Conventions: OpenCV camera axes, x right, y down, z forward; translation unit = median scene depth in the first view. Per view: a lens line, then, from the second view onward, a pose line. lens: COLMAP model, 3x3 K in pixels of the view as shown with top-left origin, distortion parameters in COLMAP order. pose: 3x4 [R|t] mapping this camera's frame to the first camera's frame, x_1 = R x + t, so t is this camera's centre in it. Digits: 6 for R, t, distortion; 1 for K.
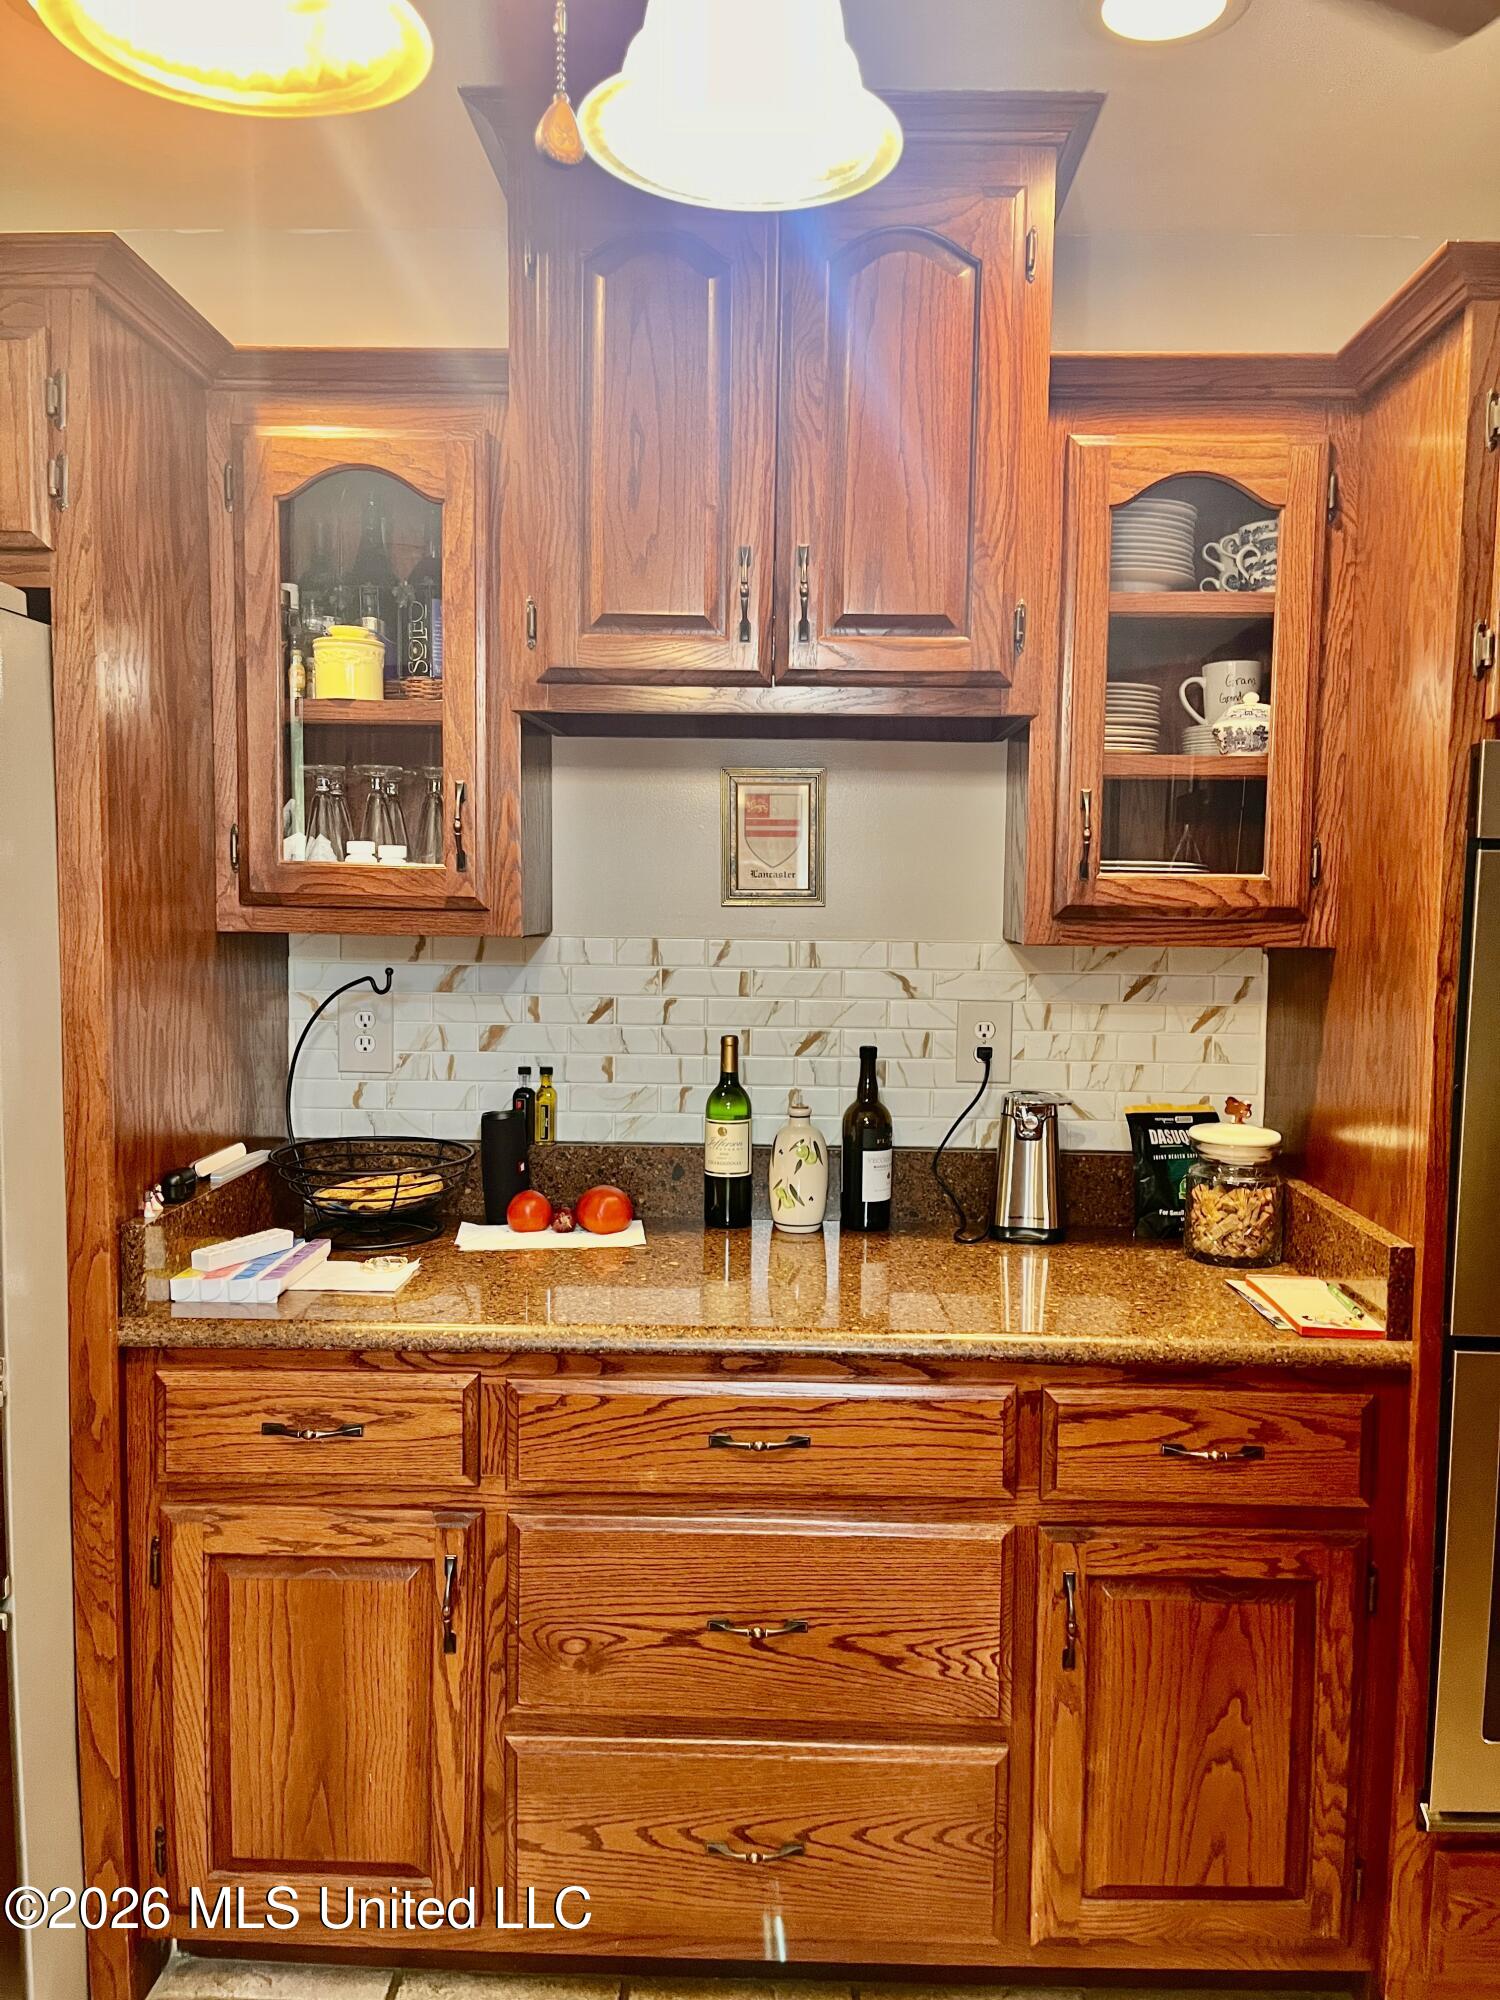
lens RADIAL K [[1514.0, 0, 795.0], [0, 1514.0, 1007.7], [0, 0, 1]] dist [0.060350, -0.029909]
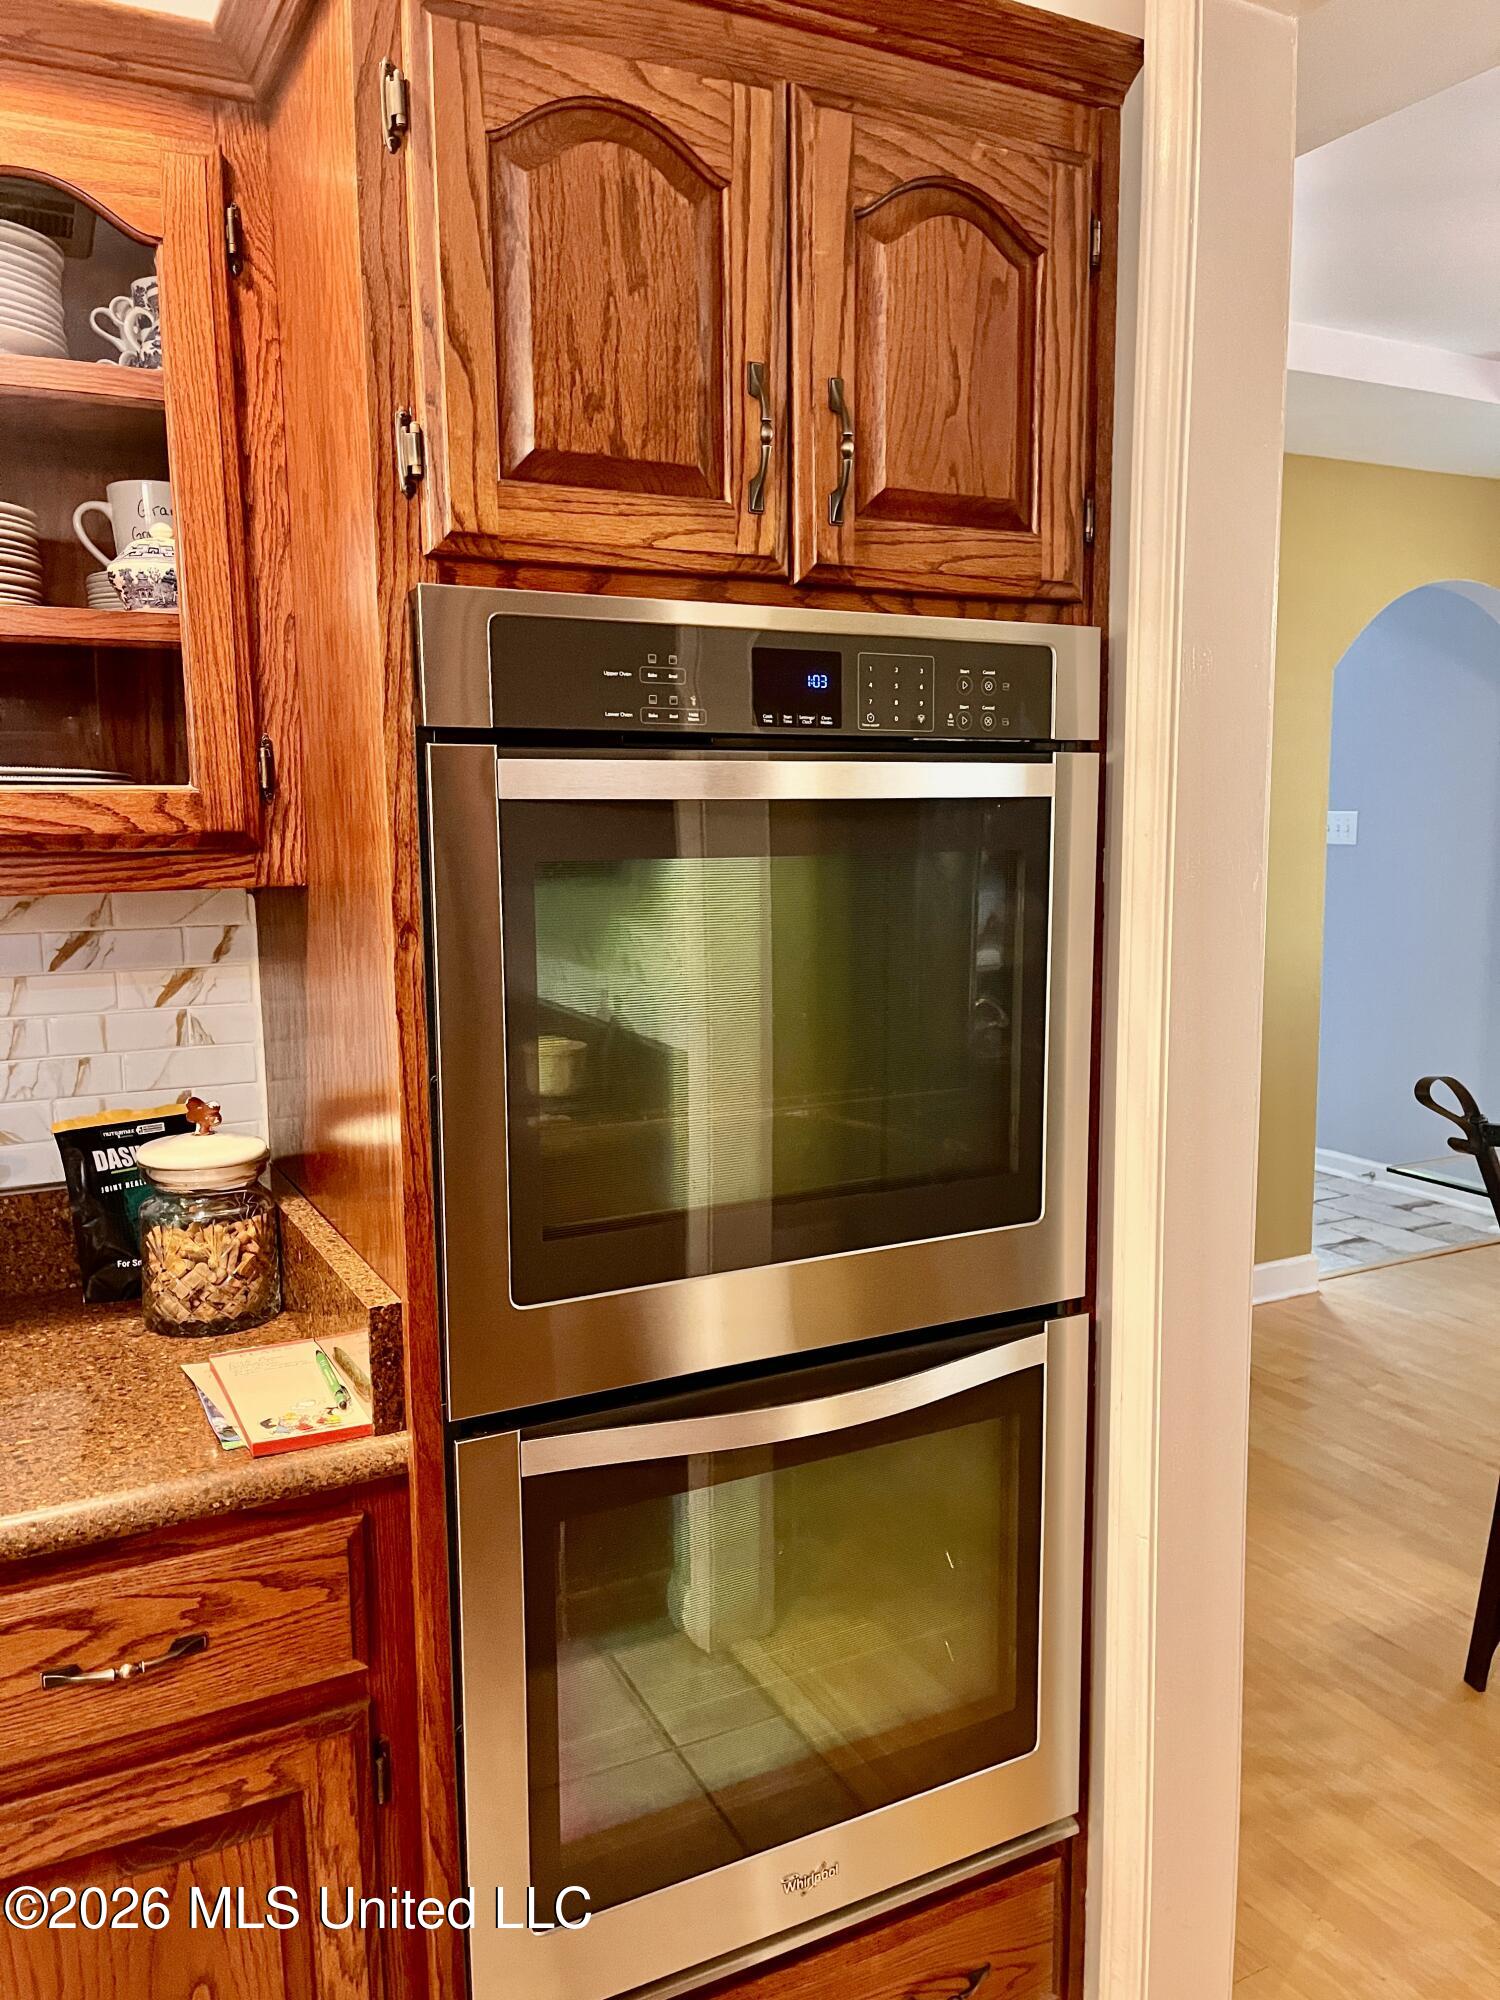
lens RADIAL K [[1514.0, 0, 751.1], [0, 1514.0, 1004.0], [0, 0, 1]] dist [0.060350, -0.029909]
pose [[0.881904, -0.087995, 0.463144, 0.203184], [0.064610, 0.995715, 0.066154, -0.017346], [-0.466981, -0.028418, 0.883811, 0.260325]]
